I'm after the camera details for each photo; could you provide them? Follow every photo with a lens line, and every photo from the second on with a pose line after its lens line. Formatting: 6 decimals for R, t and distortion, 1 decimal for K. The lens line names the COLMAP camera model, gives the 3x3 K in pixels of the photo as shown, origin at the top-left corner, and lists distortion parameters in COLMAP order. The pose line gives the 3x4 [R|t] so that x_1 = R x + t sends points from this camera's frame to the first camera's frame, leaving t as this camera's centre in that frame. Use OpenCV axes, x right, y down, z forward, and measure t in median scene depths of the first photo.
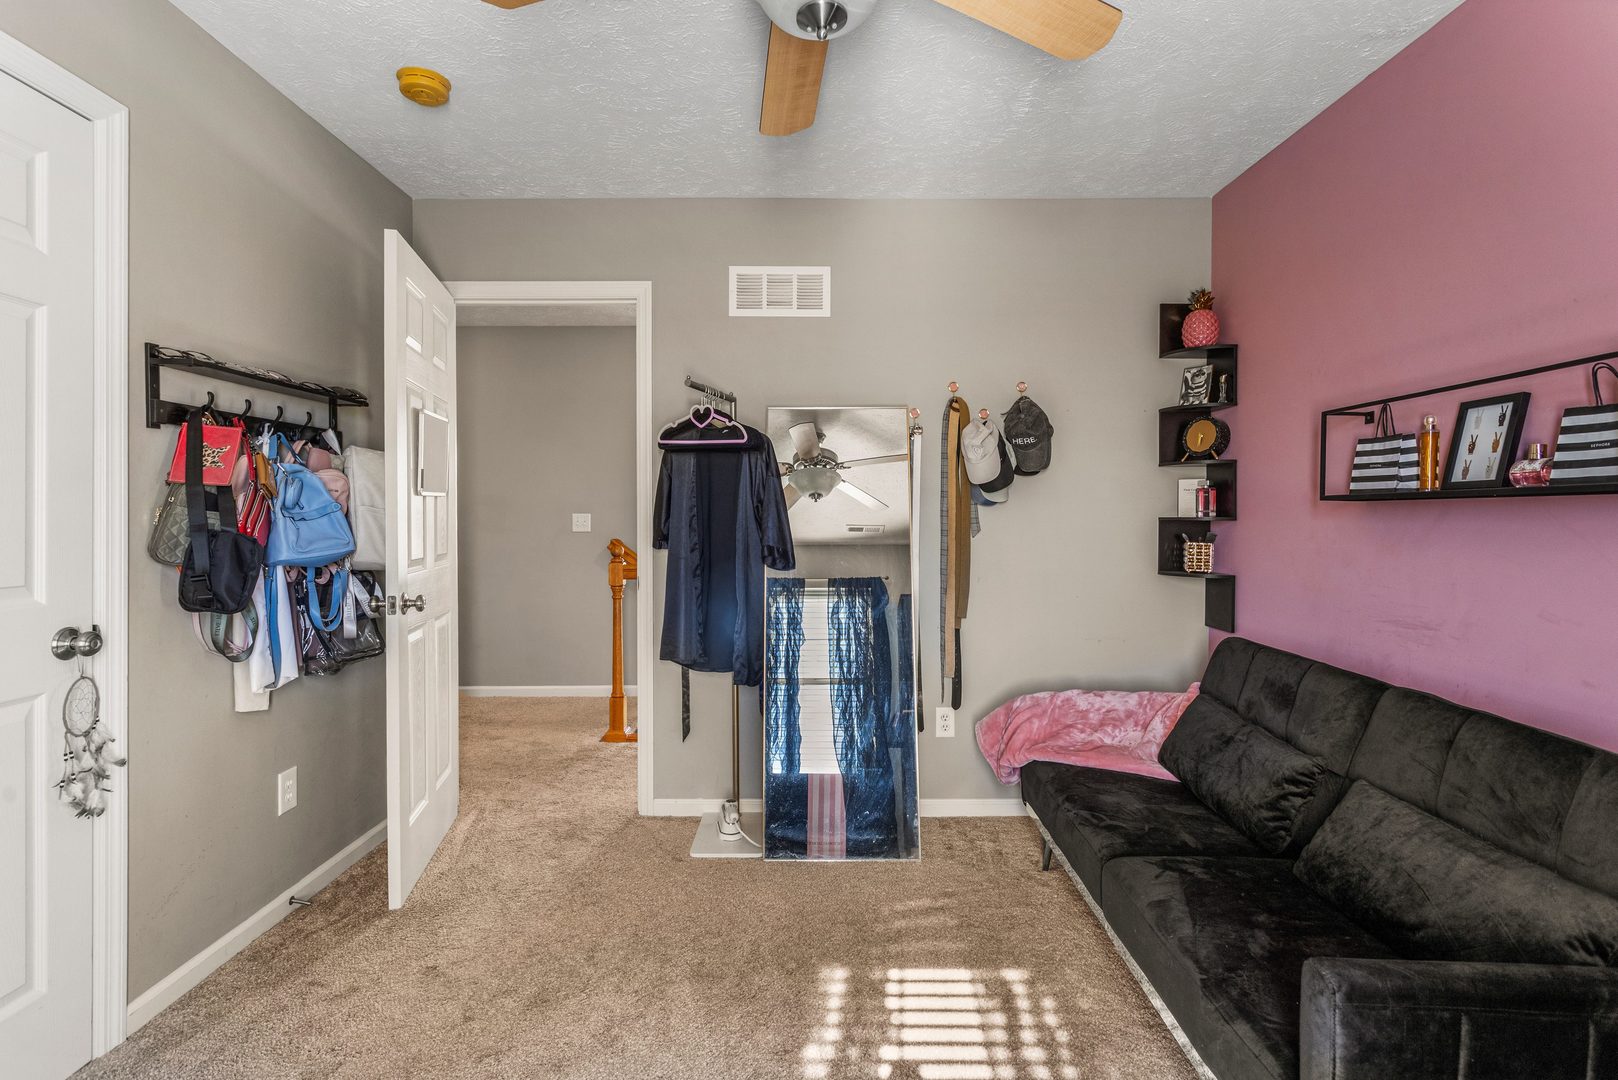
lens RADIAL K [[777.6, 0, 807.9], [0, 777.6, 525.8], [0, 0, 1]] dist [0.001486, 0.000556]
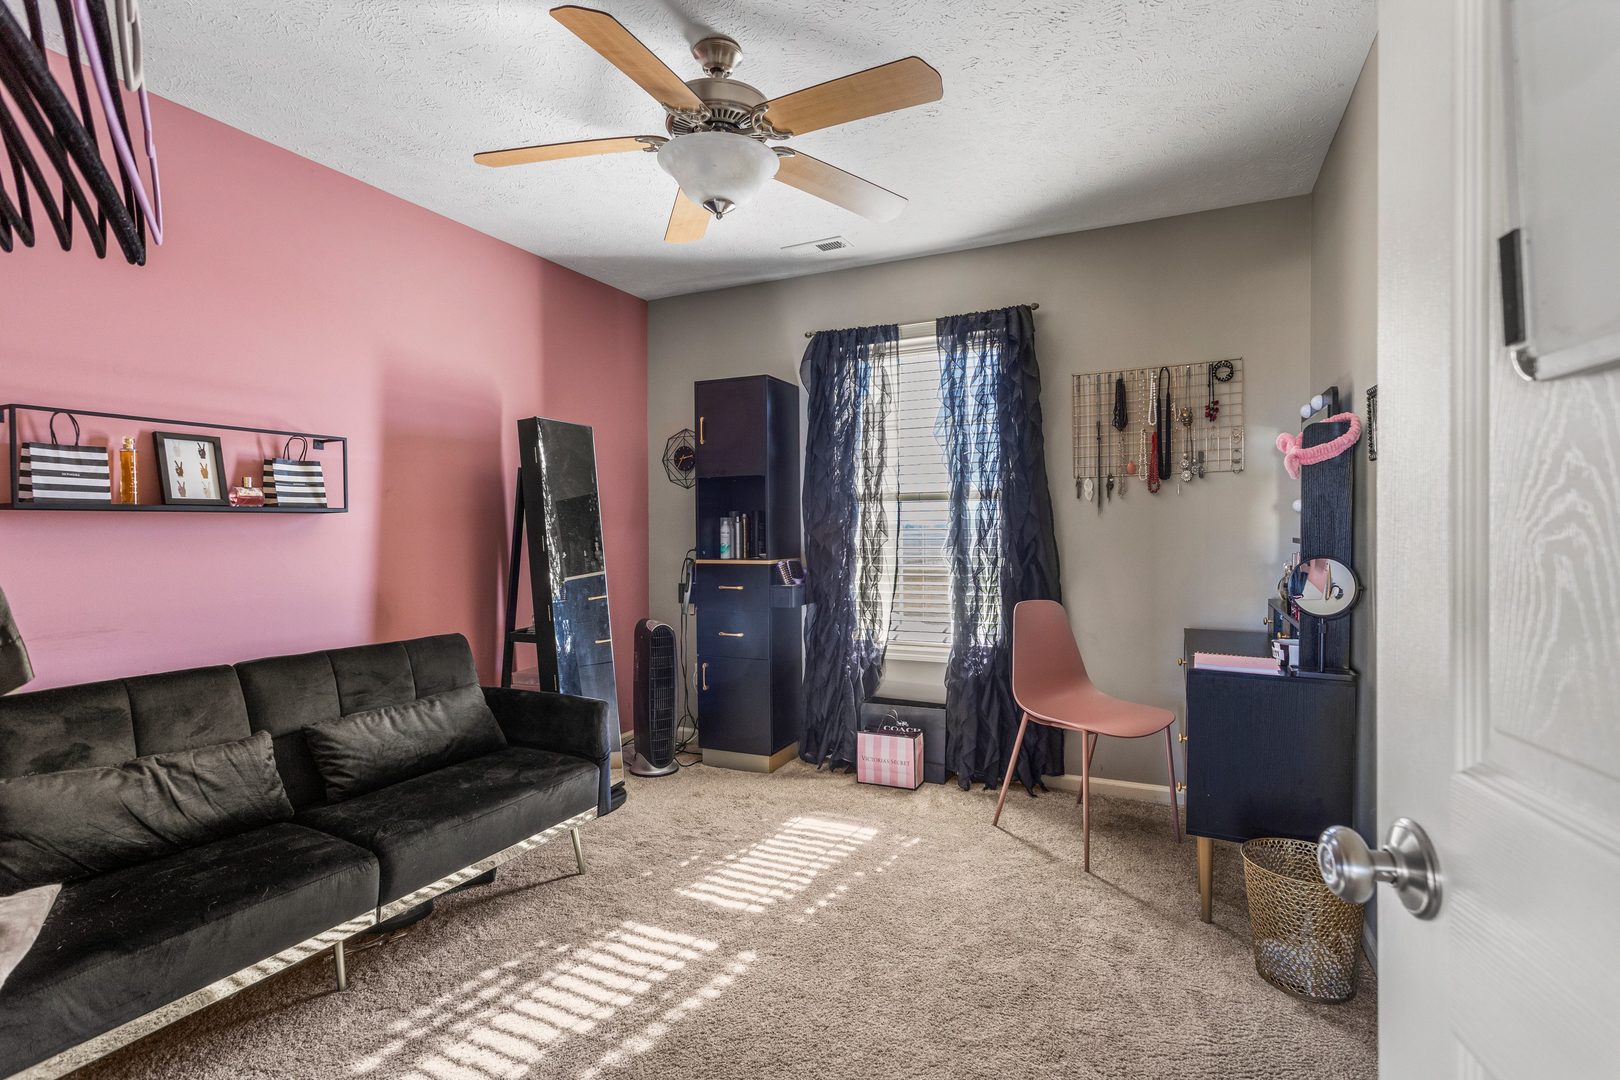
lens RADIAL K [[778.5, 0, 808.9], [0, 778.5, 525.7], [0, 0, 1]] dist [0.001486, 0.000556]
pose [[-0.898866, 0.001906, 0.438220, -0.591324], [0.003527, 0.999990, 0.002883, -0.013923], [-0.438210, 0.004137, -0.898863, 1.676420]]
